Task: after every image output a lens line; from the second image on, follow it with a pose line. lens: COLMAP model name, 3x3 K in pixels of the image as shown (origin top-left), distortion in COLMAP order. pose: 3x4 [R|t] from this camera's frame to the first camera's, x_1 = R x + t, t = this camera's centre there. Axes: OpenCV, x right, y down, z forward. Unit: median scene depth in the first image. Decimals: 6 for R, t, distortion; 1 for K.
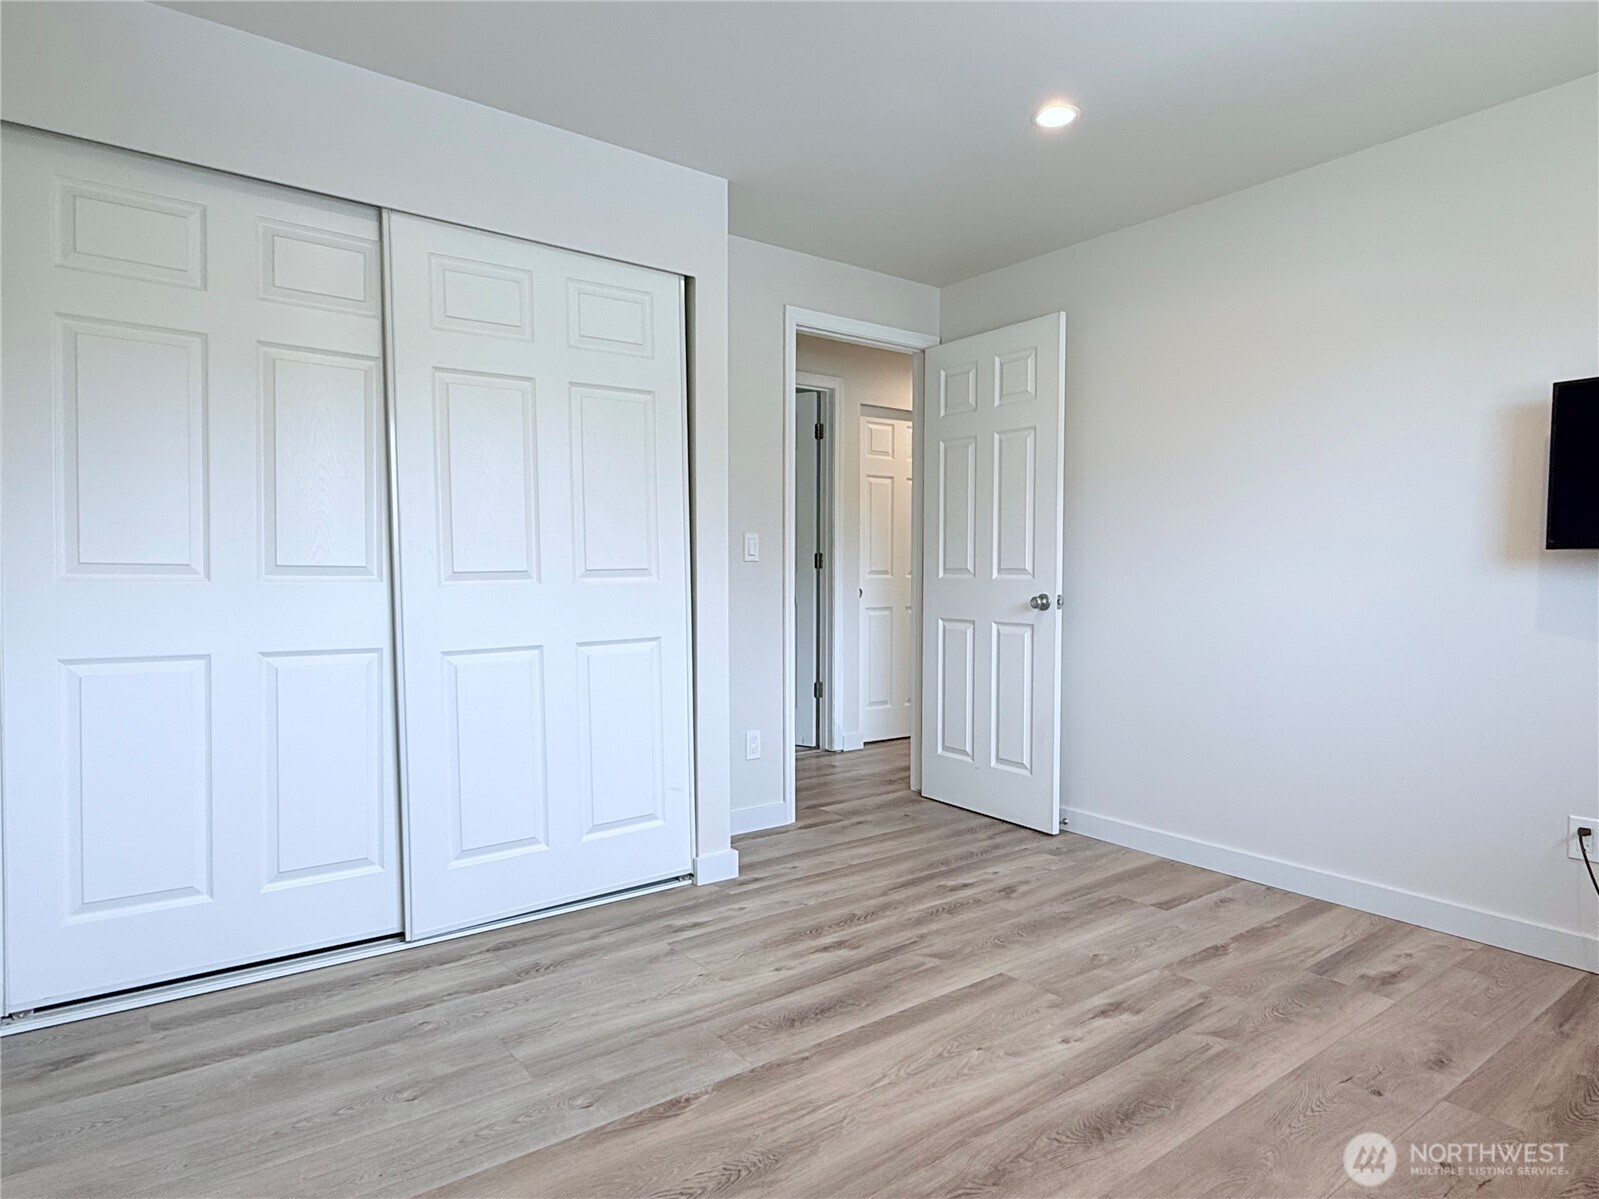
lens RADIAL K [[924.0, 0, 797.2], [0, 924.0, 600.7], [0, 0, 1]] dist [0.004511, 0.000898]
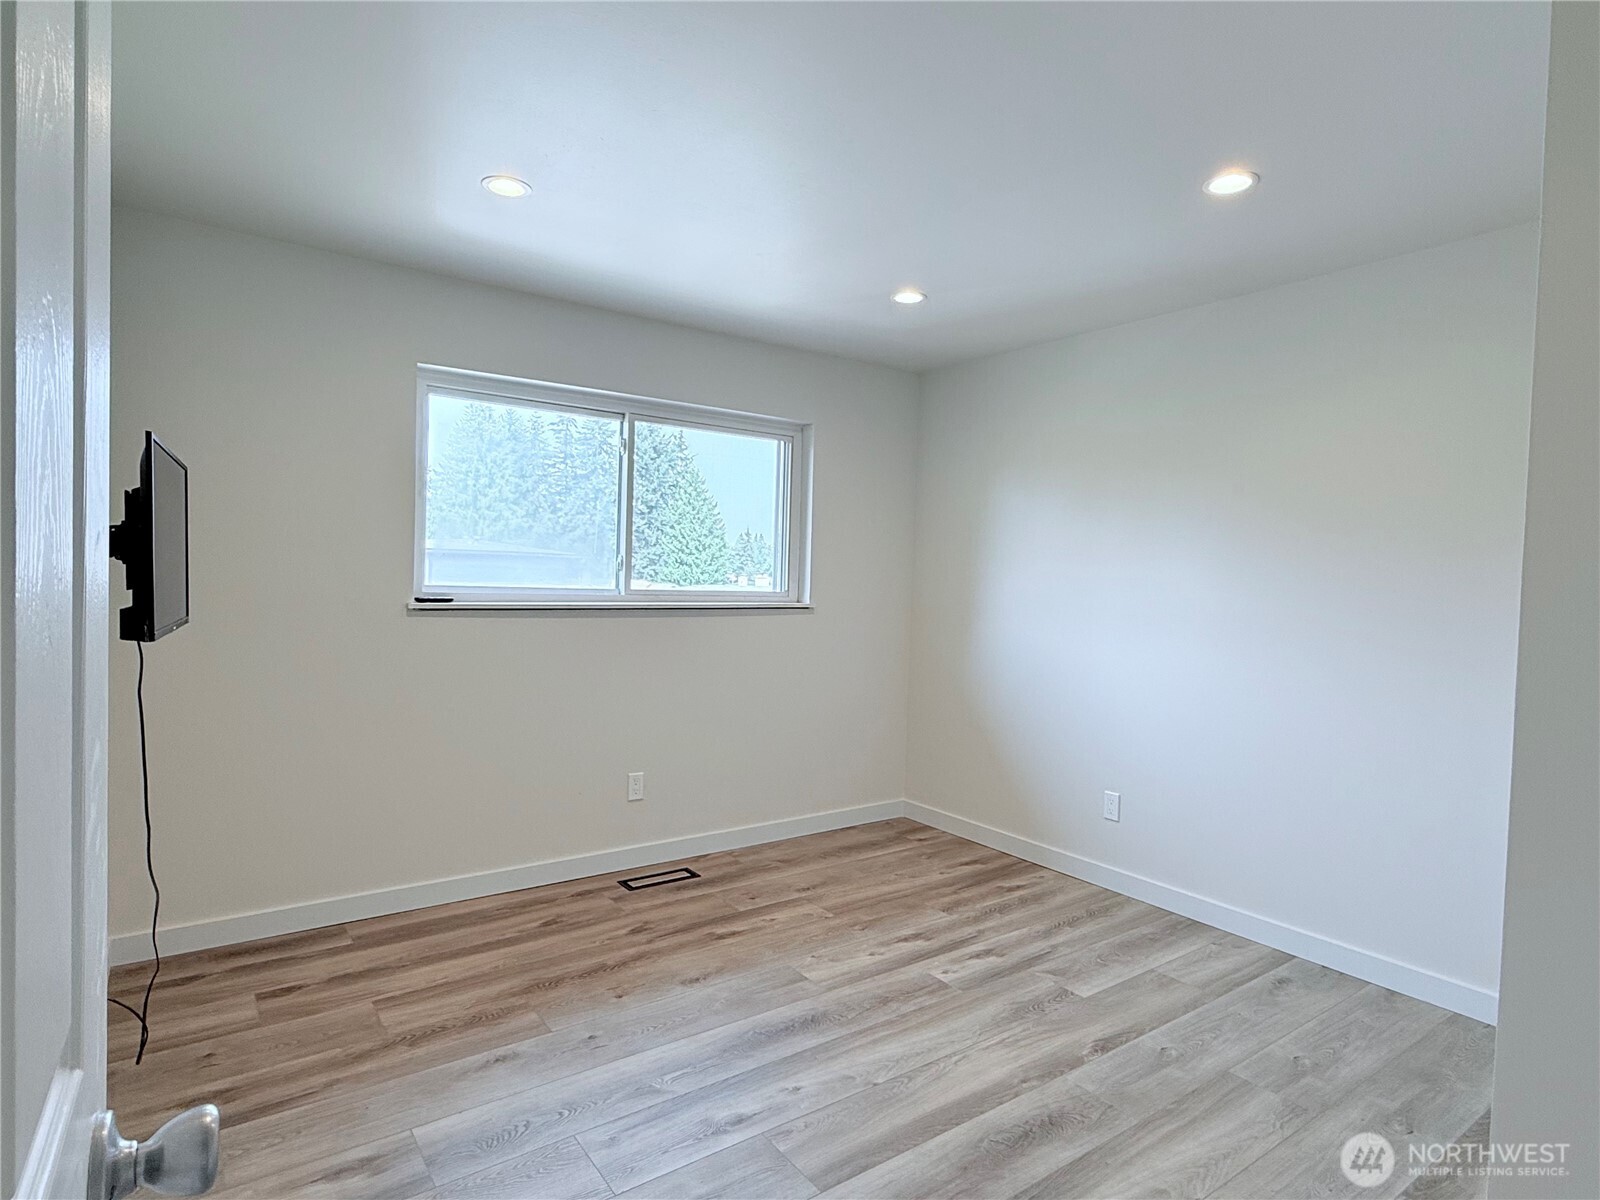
lens RADIAL K [[924.6, 0, 809.2], [0, 924.6, 605.3], [0, 0, 1]] dist [0.004511, 0.000898]
pose [[-0.999524, -0.030578, 0.004026, 0.309051], [-0.030224, 0.997122, 0.069521, -0.197750], [-0.006141, 0.069367, -0.997572, 2.222278]]
